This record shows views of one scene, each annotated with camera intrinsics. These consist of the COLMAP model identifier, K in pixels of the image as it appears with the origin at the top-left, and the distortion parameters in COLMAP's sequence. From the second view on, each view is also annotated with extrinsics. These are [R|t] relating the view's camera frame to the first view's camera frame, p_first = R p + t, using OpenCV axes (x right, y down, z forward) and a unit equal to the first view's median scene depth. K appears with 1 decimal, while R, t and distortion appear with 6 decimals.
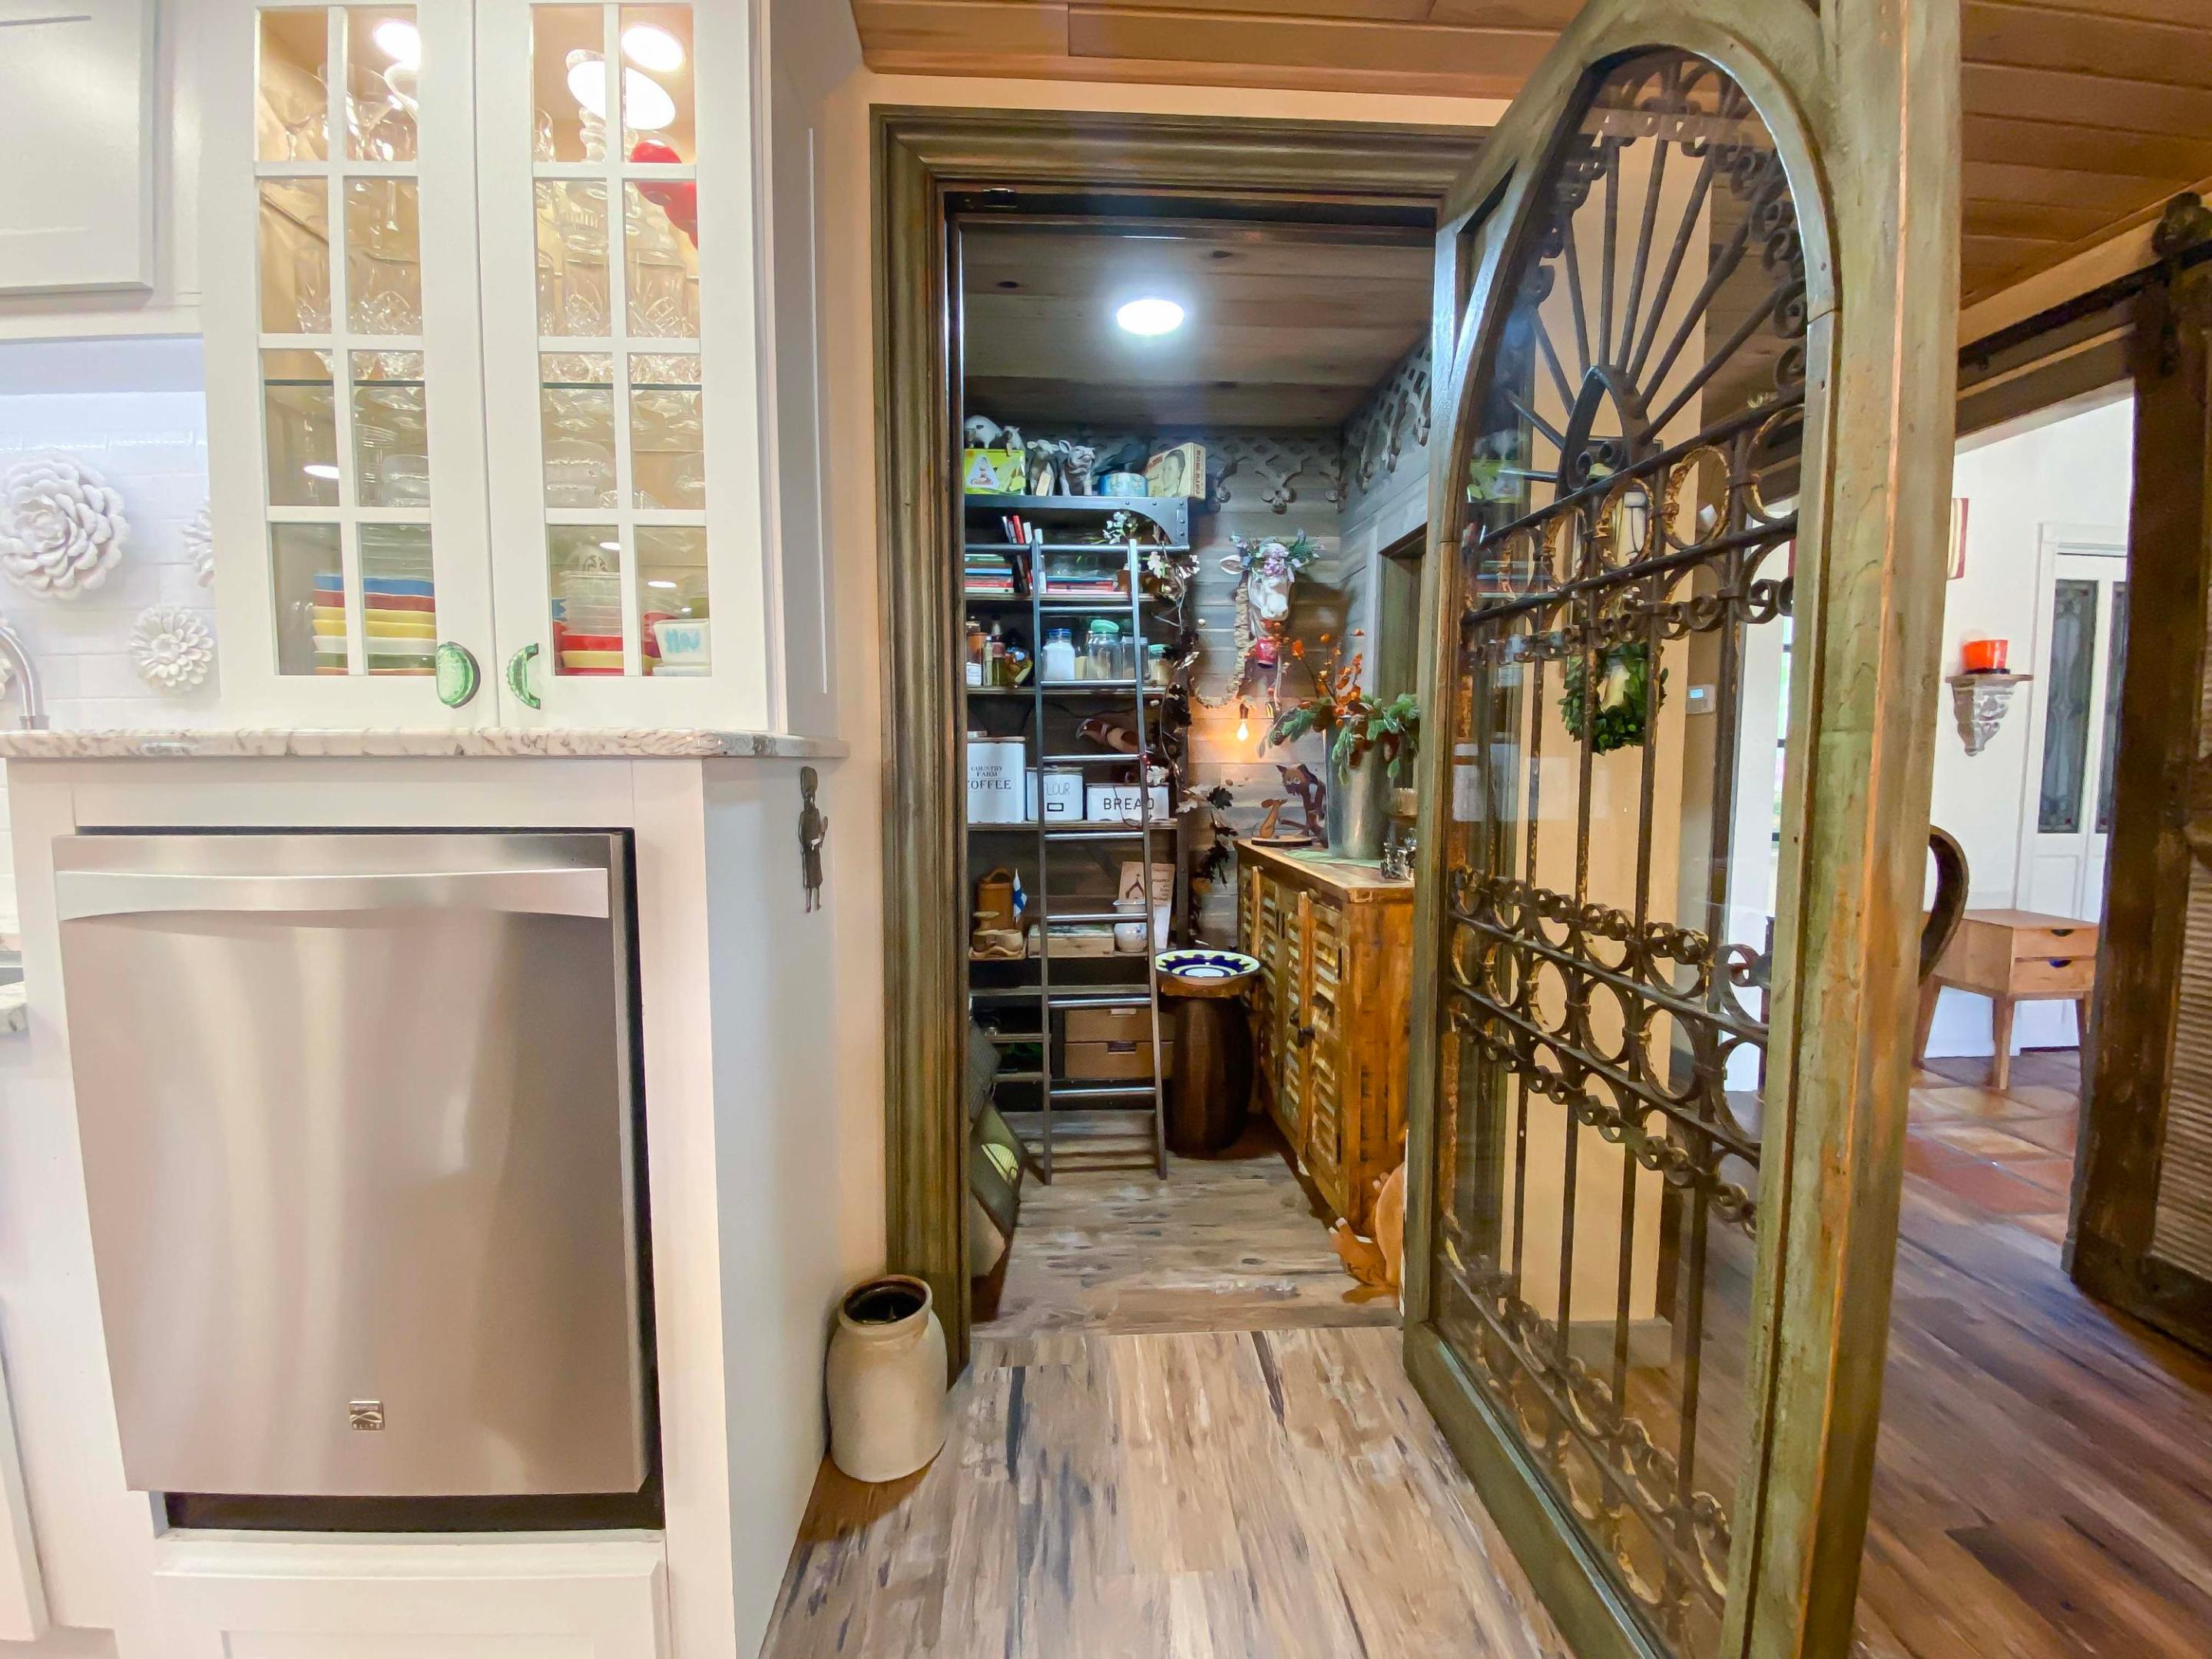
lens RADIAL K [[887.7, 0, 1095.8], [0, 887.7, 824.2], [0, 0, 1]] dist [-0.000960, -0.010931]
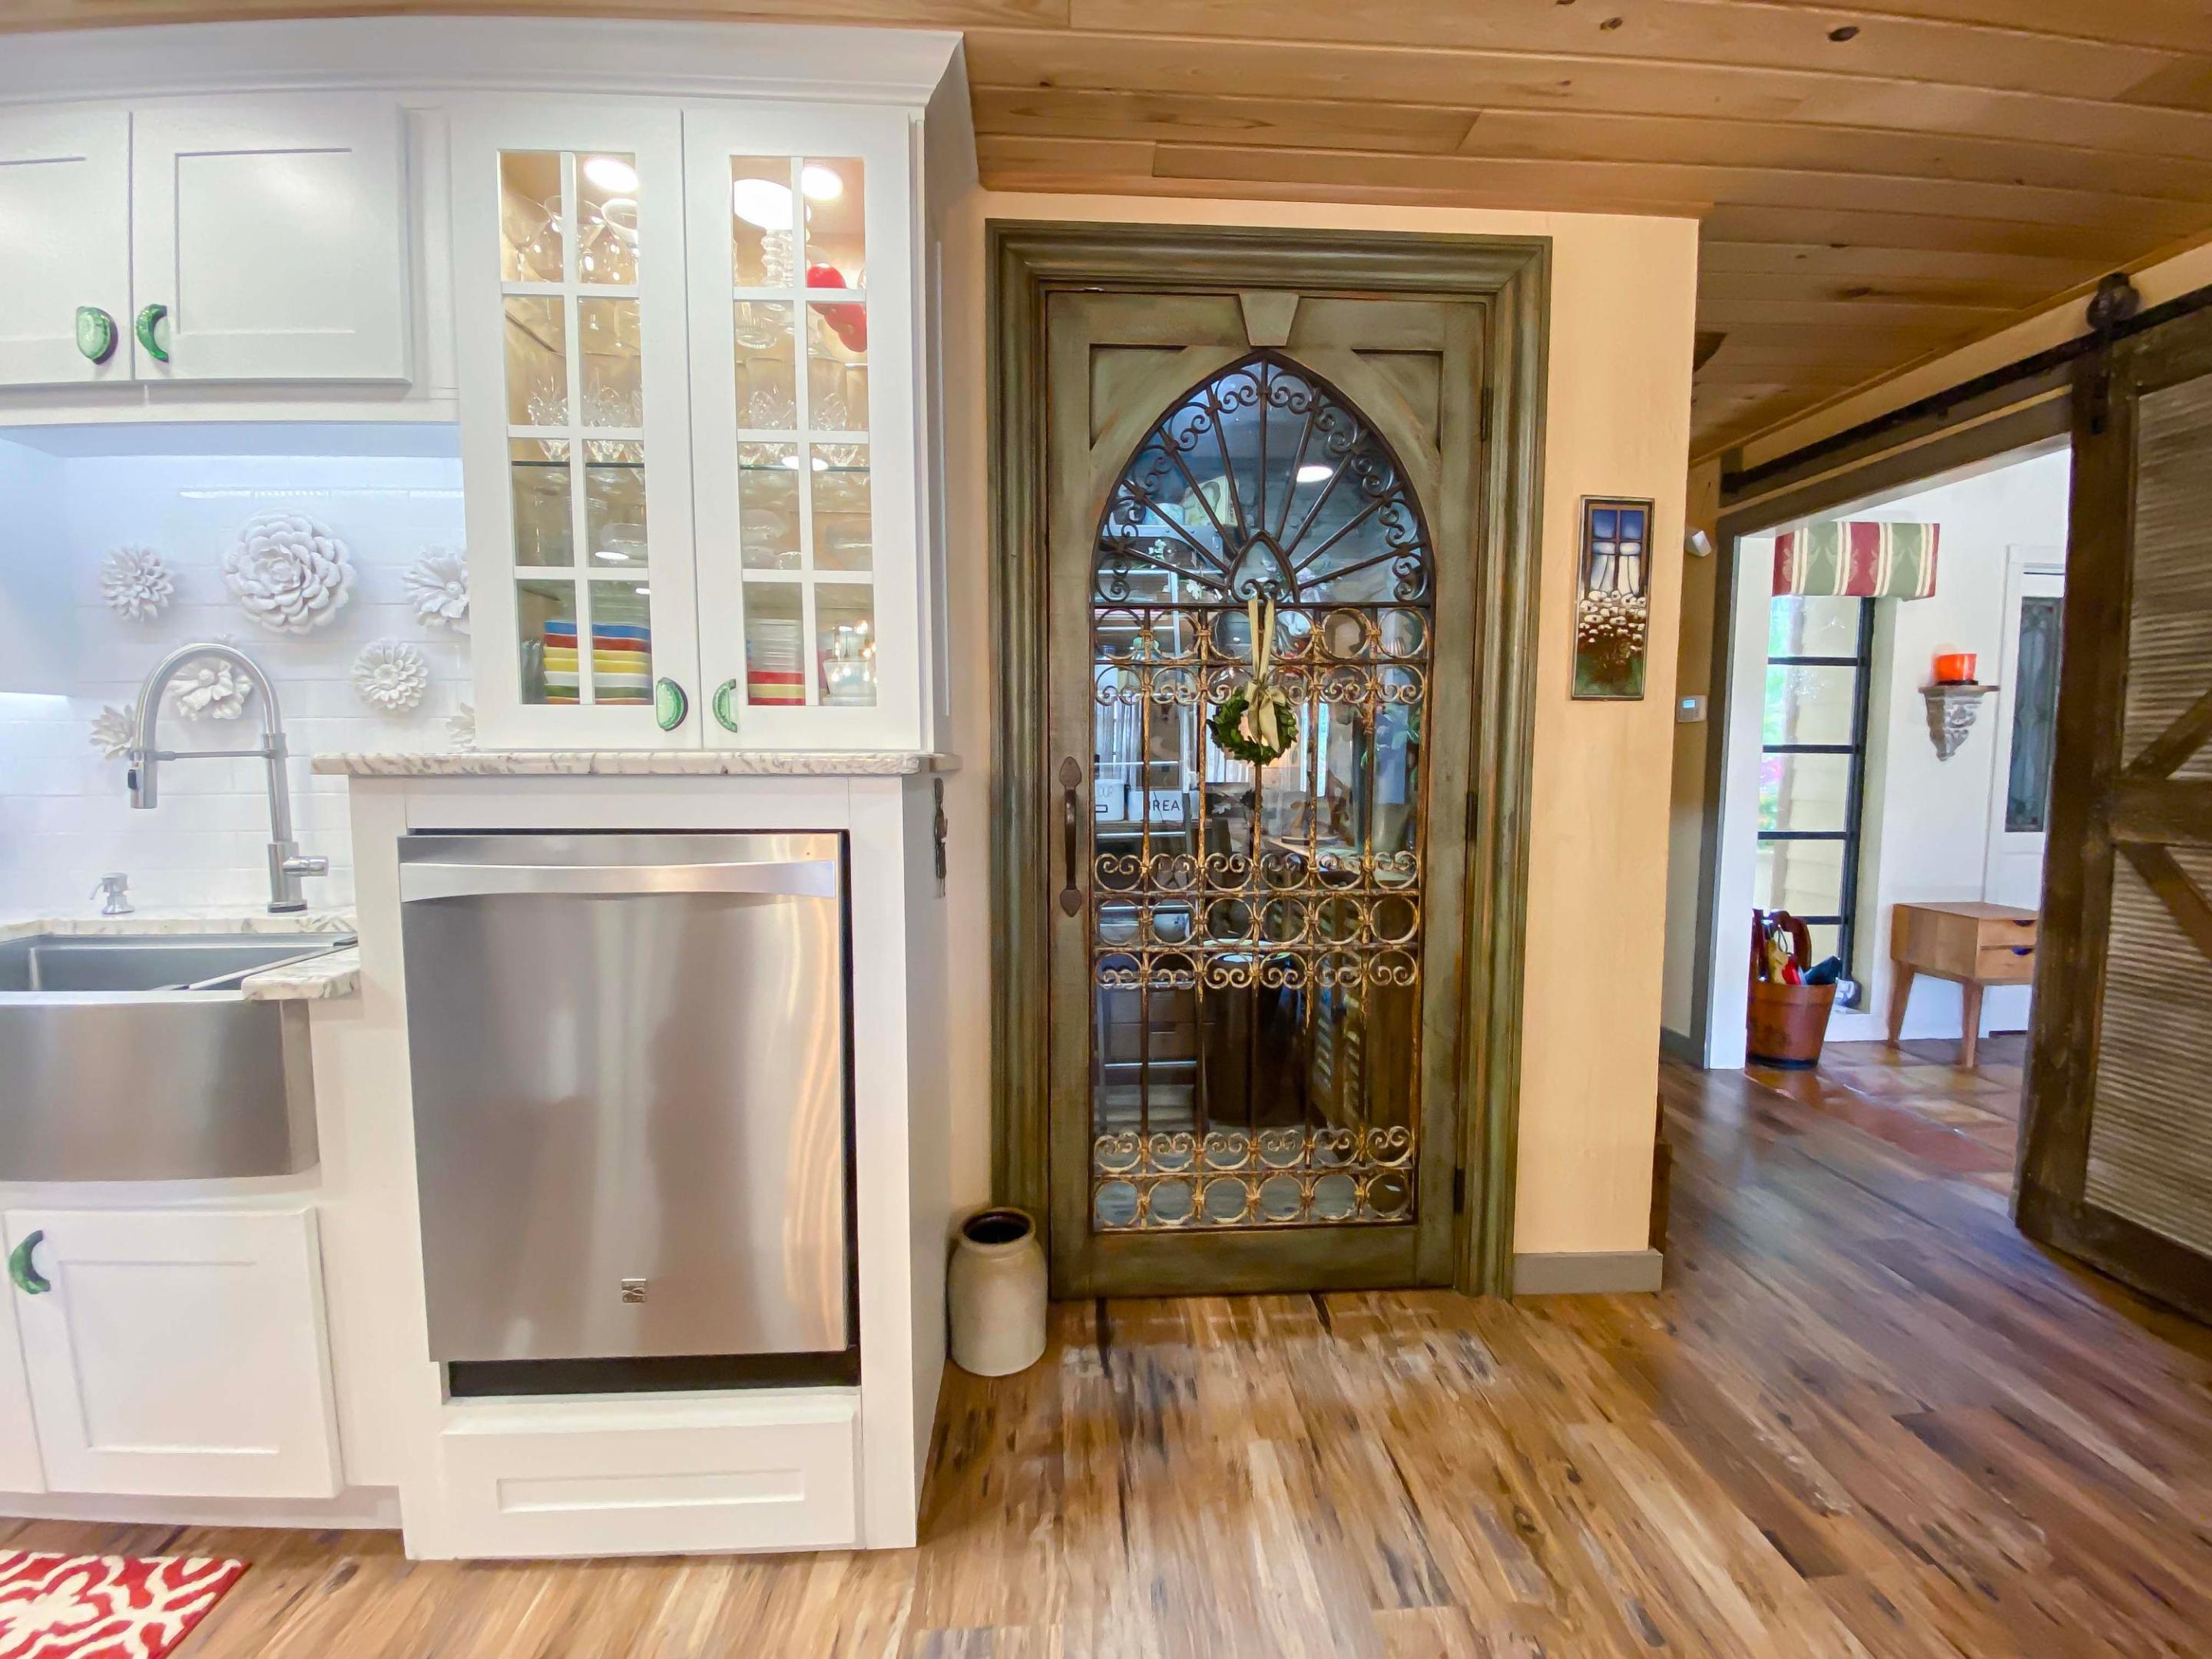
lens RADIAL K [[885.2, 0, 1100.9], [0, 885.2, 822.7], [0, 0, 1]] dist [0.001014, -0.011314]
pose [[0.999996, -0.000330, 0.002868, -0.078895], [0.000331, 1.000000, -0.000347, -0.002383], [-0.002868, 0.000348, 0.999996, -0.142875]]
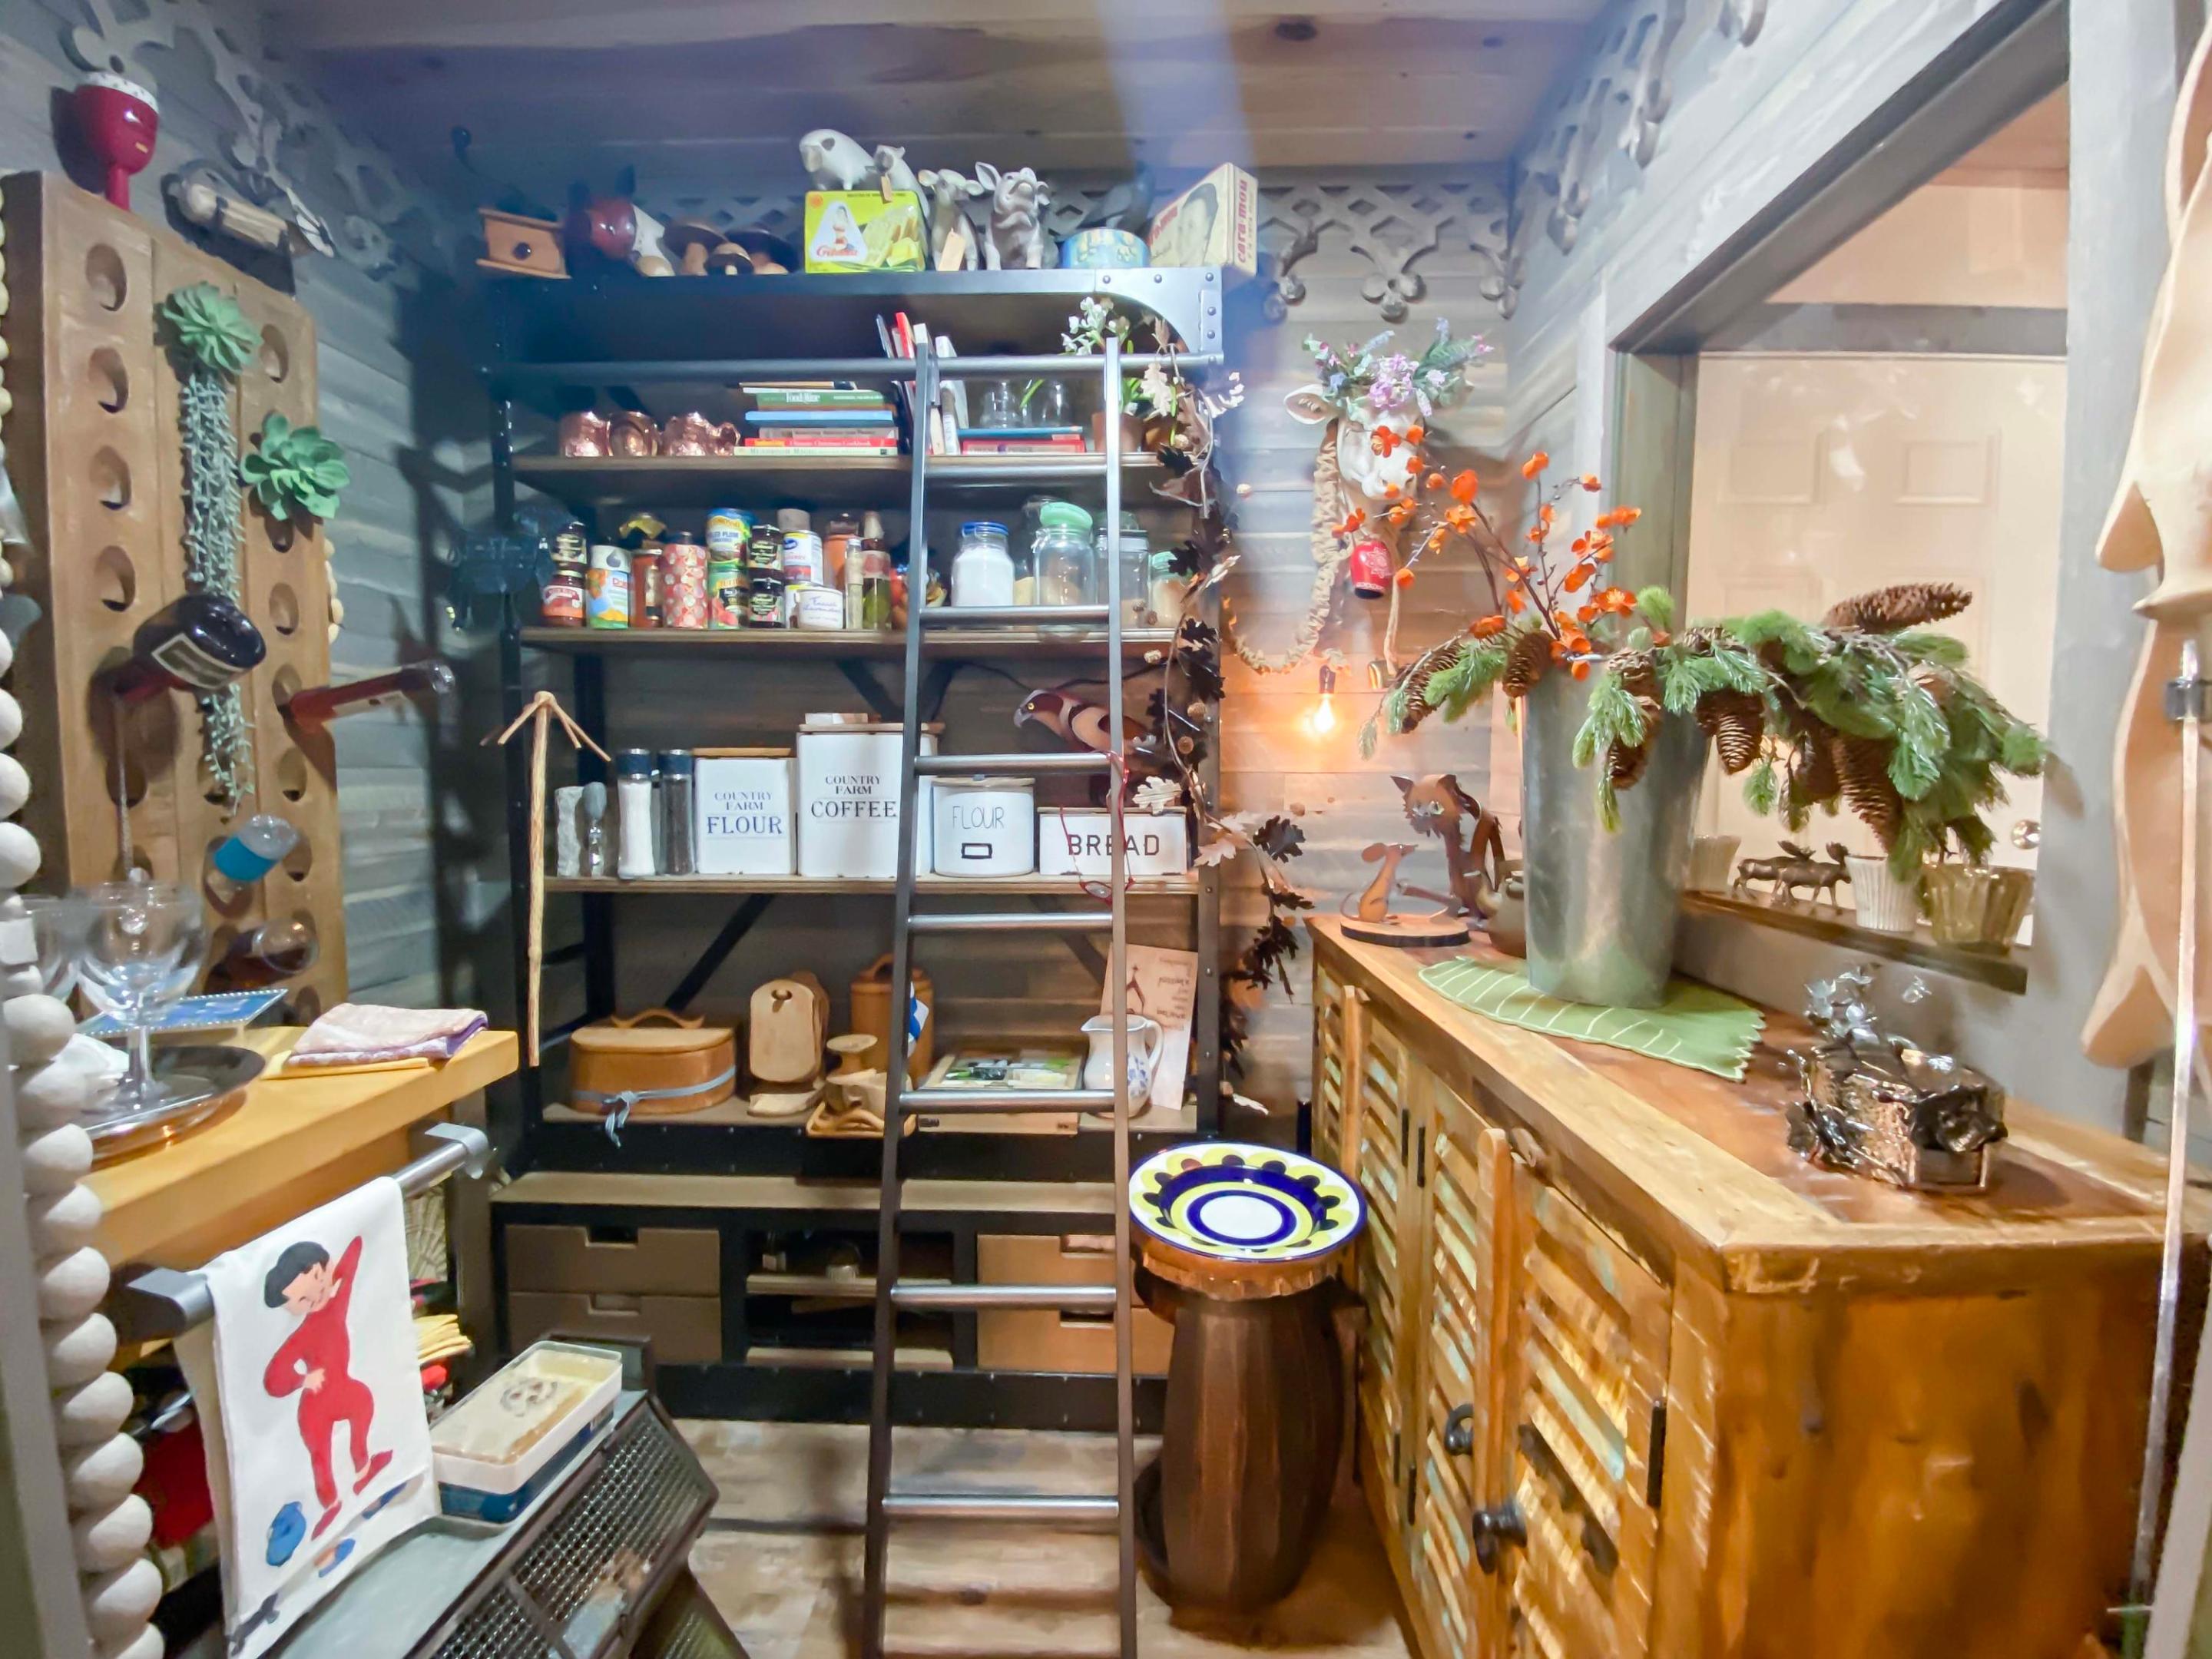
lens RADIAL K [[885.2, 0, 1100.9], [0, 885.2, 822.7], [0, 0, 1]] dist [0.001014, -0.011314]
pose [[0.996724, 0.009155, -0.080363, 0.121056], [-0.009894, 0.999912, -0.008795, -0.052585], [0.080276, 0.009561, 0.996727, 0.744608]]
